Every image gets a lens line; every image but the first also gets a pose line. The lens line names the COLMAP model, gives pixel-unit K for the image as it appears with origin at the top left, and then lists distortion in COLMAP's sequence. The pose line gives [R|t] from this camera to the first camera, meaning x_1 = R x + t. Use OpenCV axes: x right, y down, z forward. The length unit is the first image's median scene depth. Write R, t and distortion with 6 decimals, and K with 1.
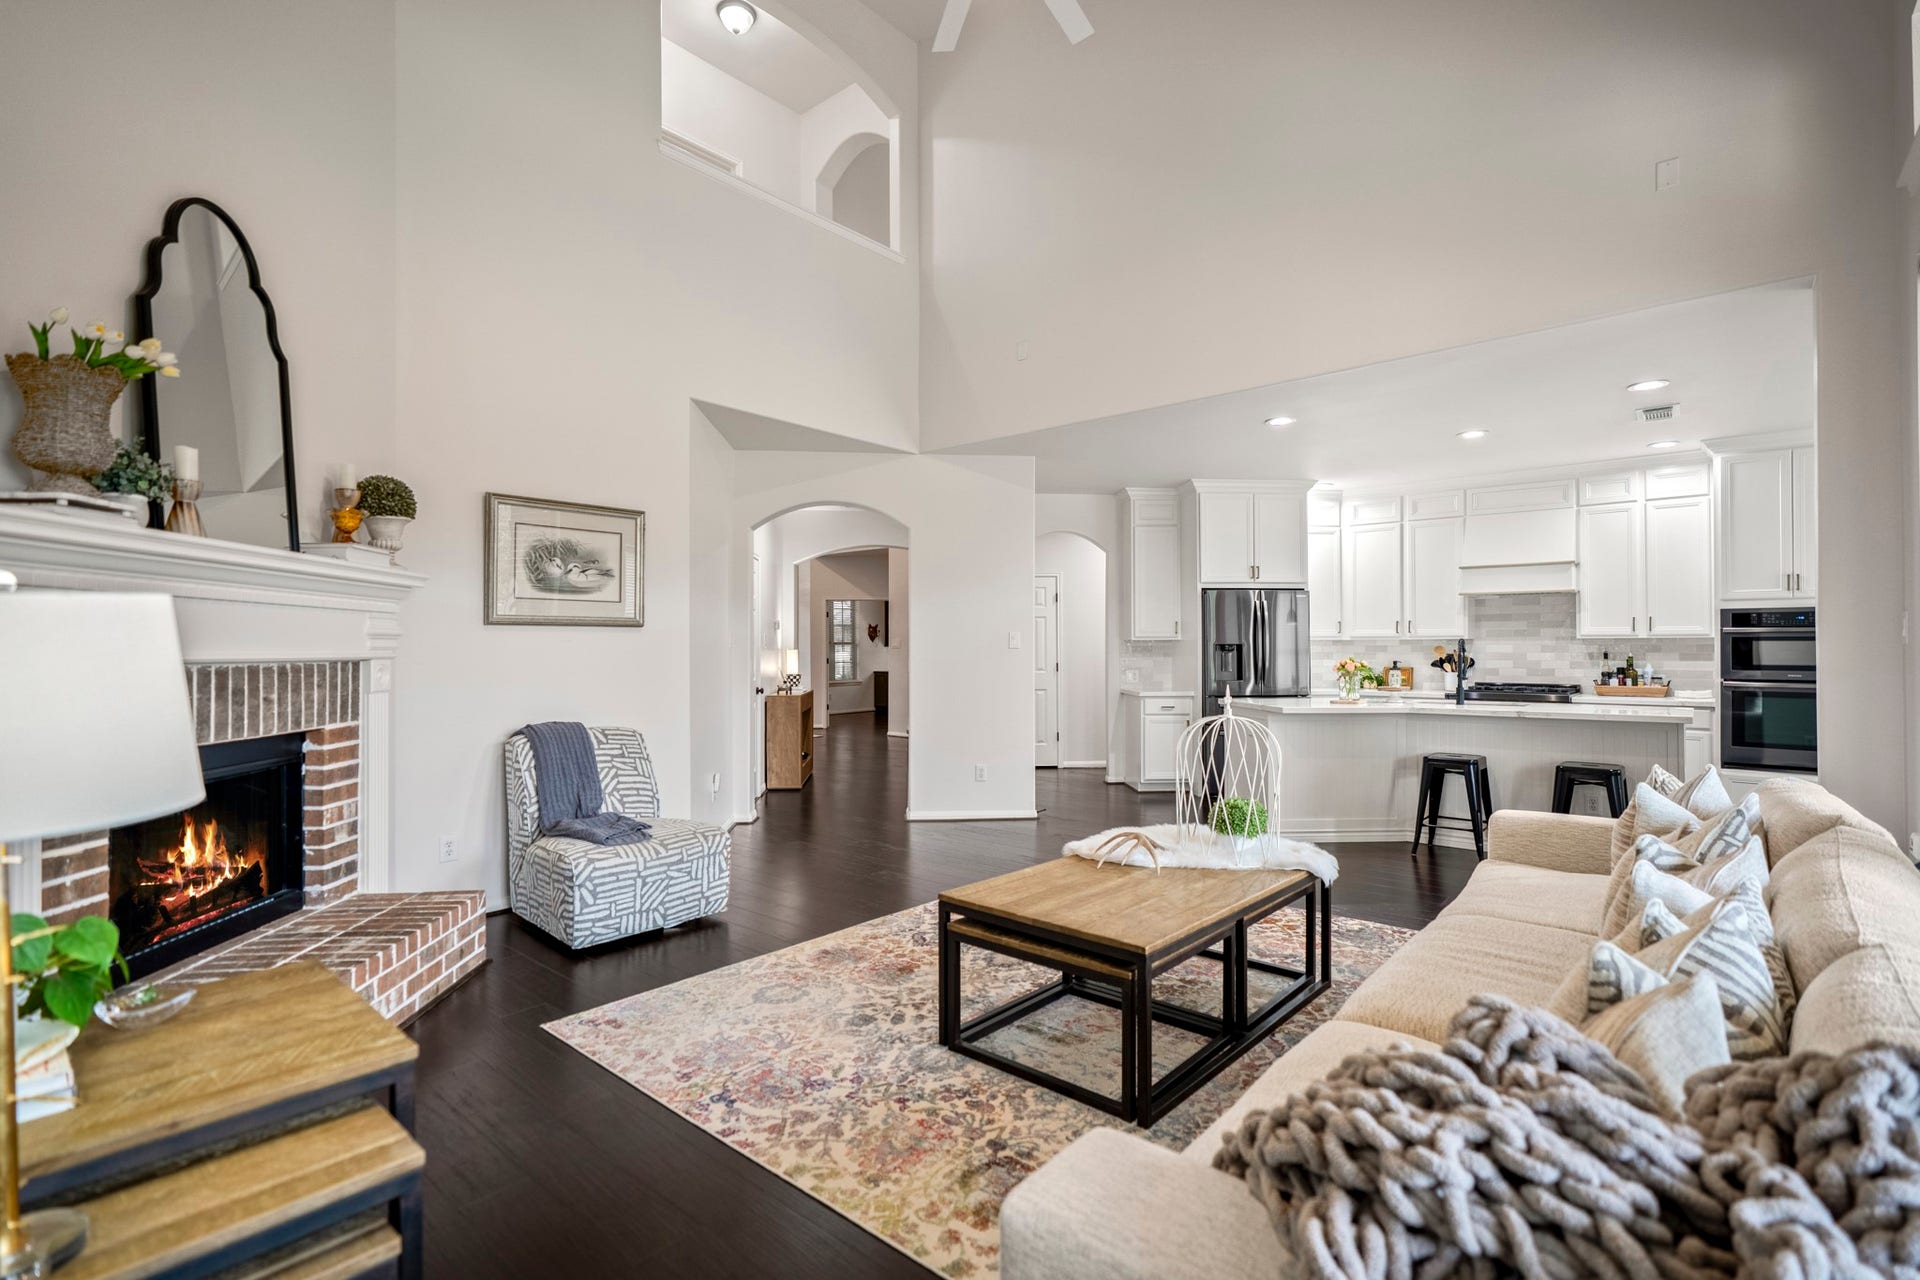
lens RADIAL K [[884.9, 0, 960.5], [0, 884.9, 638.2], [0, 0, 1]] dist [-0.001057, 0.000053]
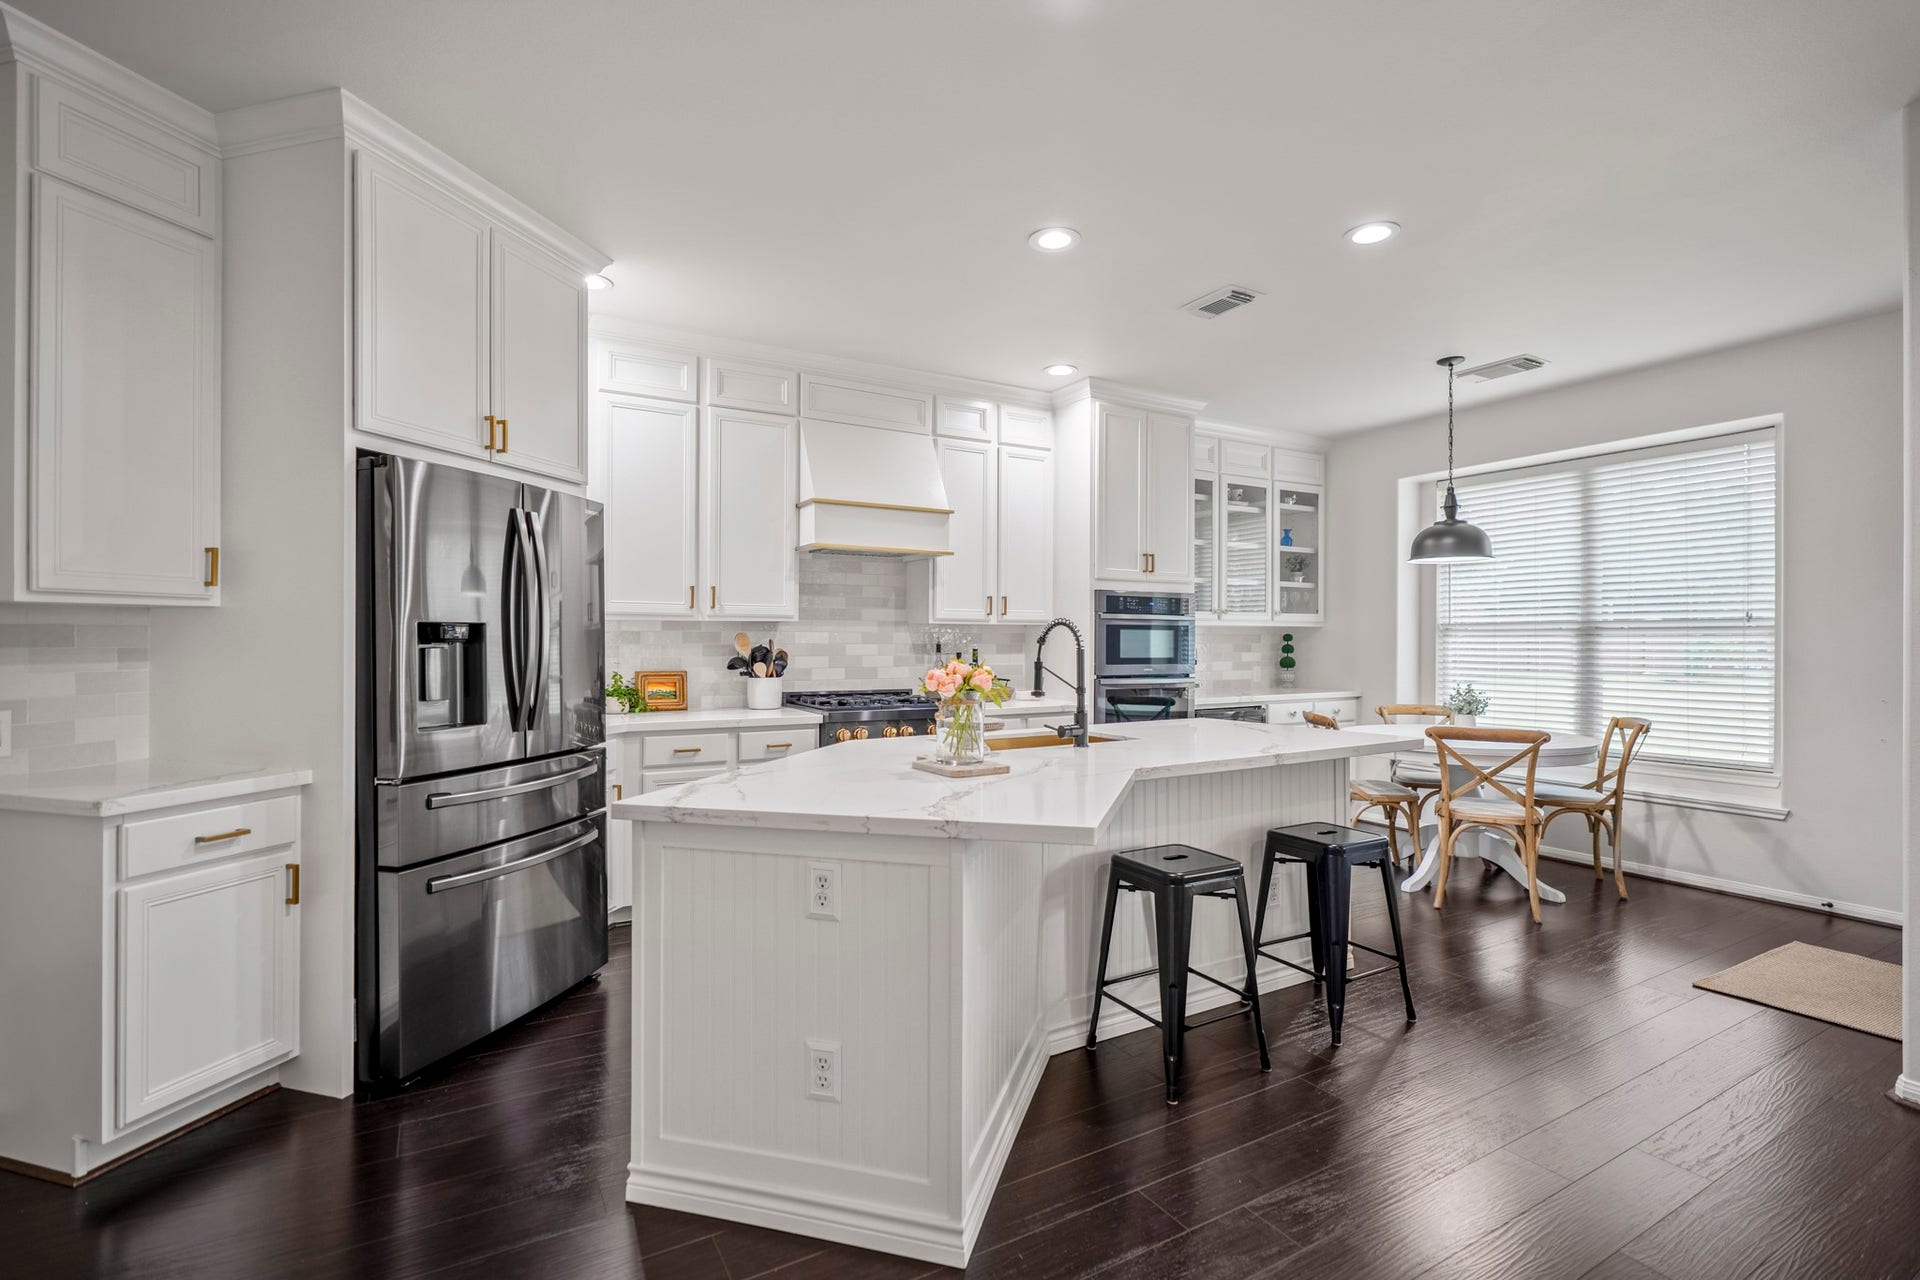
lens RADIAL K [[884.9, 0, 960.5], [0, 884.9, 638.2], [0, 0, 1]] dist [-0.001057, 0.000053]
pose [[0.331355, 0.002880, 0.943502, 0.042389], [-0.013186, 0.999912, 0.001579, 0.009770], [-0.943414, -0.012964, 0.331364, 0.703005]]
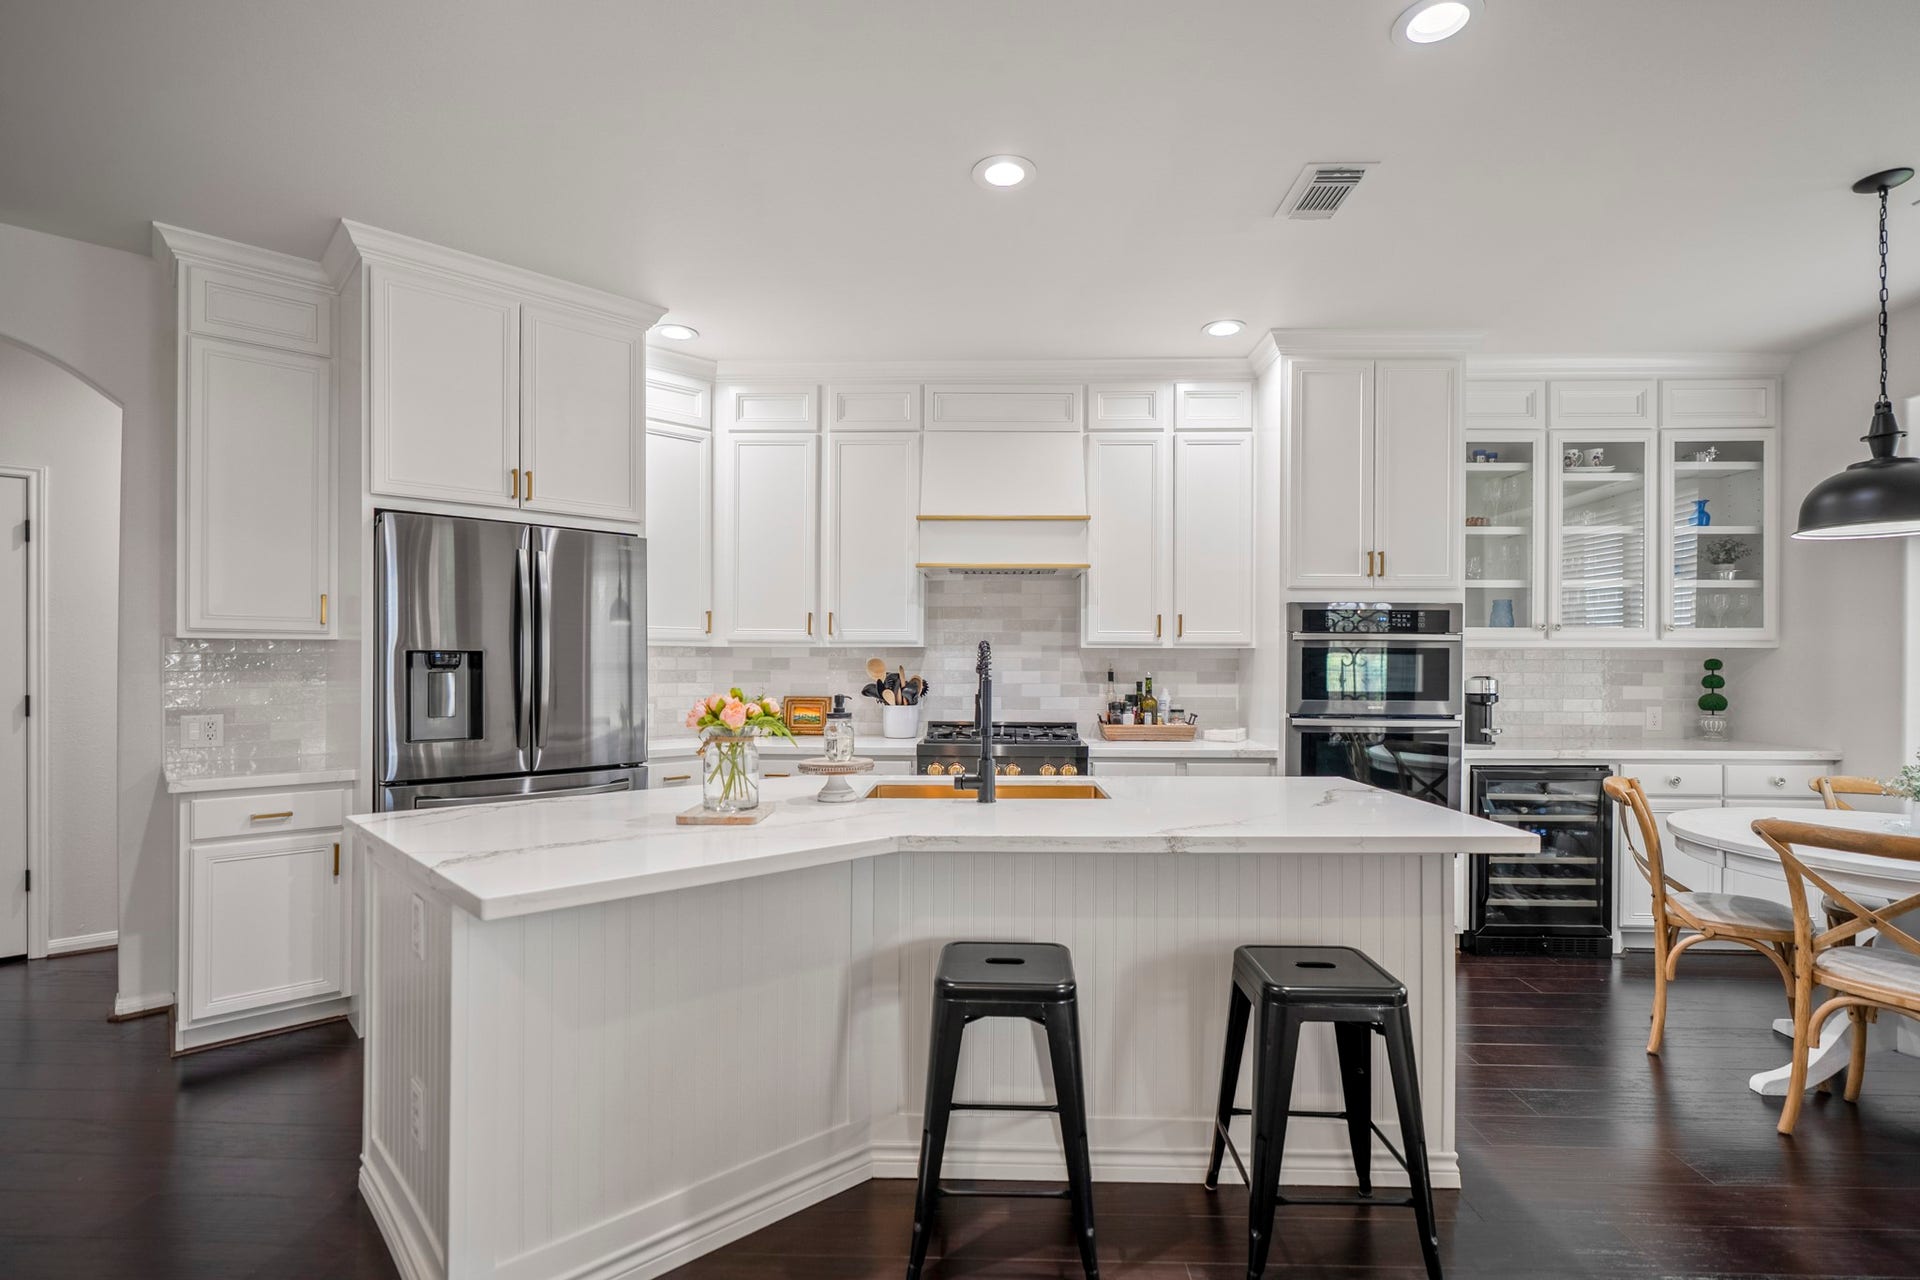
lens RADIAL K [[901.9, 0, 967.7], [0, 901.9, 661.9], [0, 0, 1]] dist [-0.002157, 0.000587]
pose [[0.776838, 0.005461, 0.629677, 0.231640], [-0.011869, 0.999912, 0.005971, 0.006636], [-0.629589, -0.012112, 0.776834, 0.535032]]
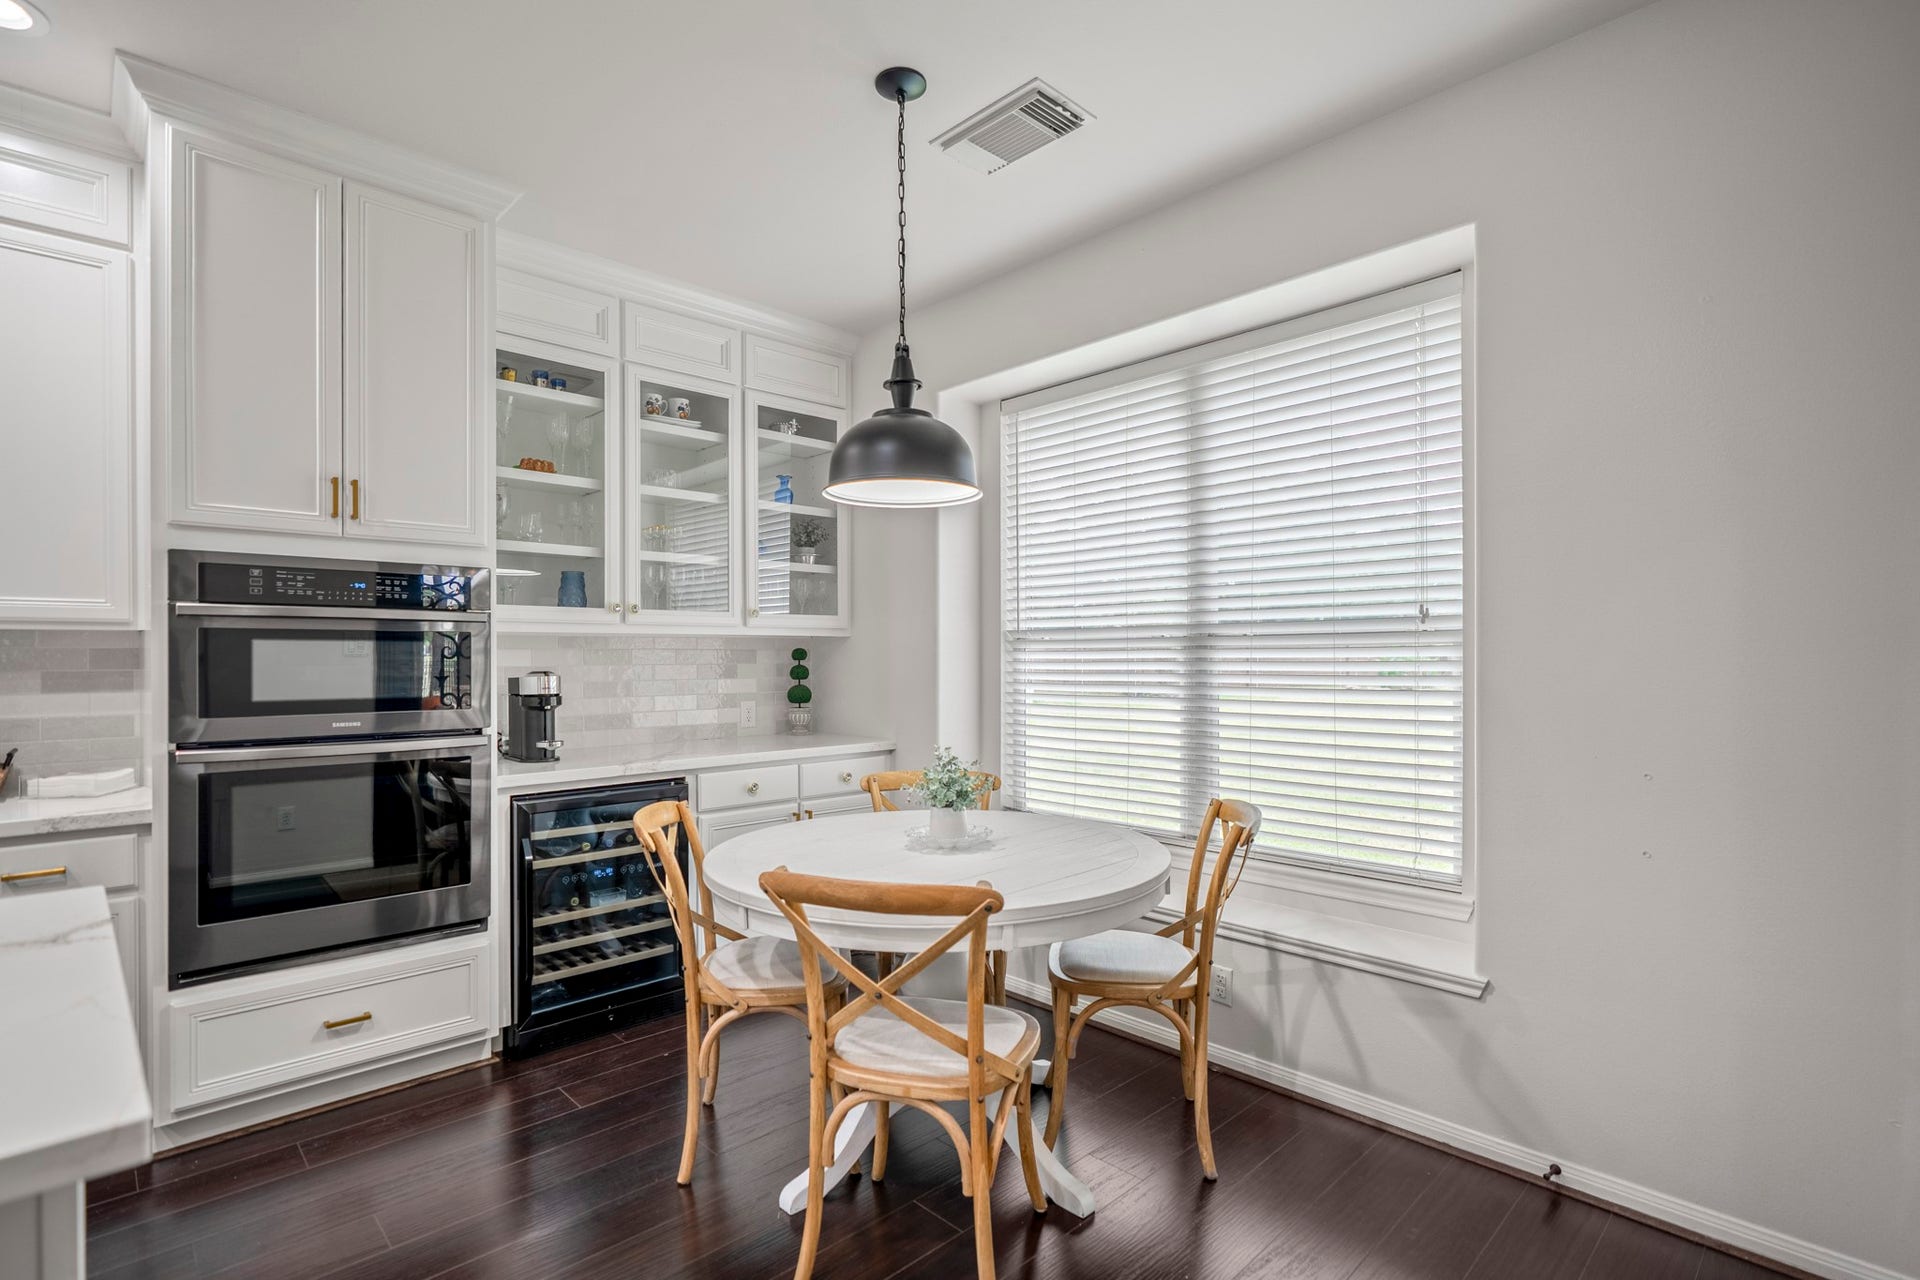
lens RADIAL K [[906.0, 0, 954.1], [0, 906.0, 659.6], [0, 0, 1]] dist [-0.009399, -0.000097]
pose [[0.095446, -0.002946, 0.995430, 0.437378], [-0.007360, 0.999966, 0.003665, 0.006678], [-0.995407, -0.007677, 0.095421, 0.537663]]
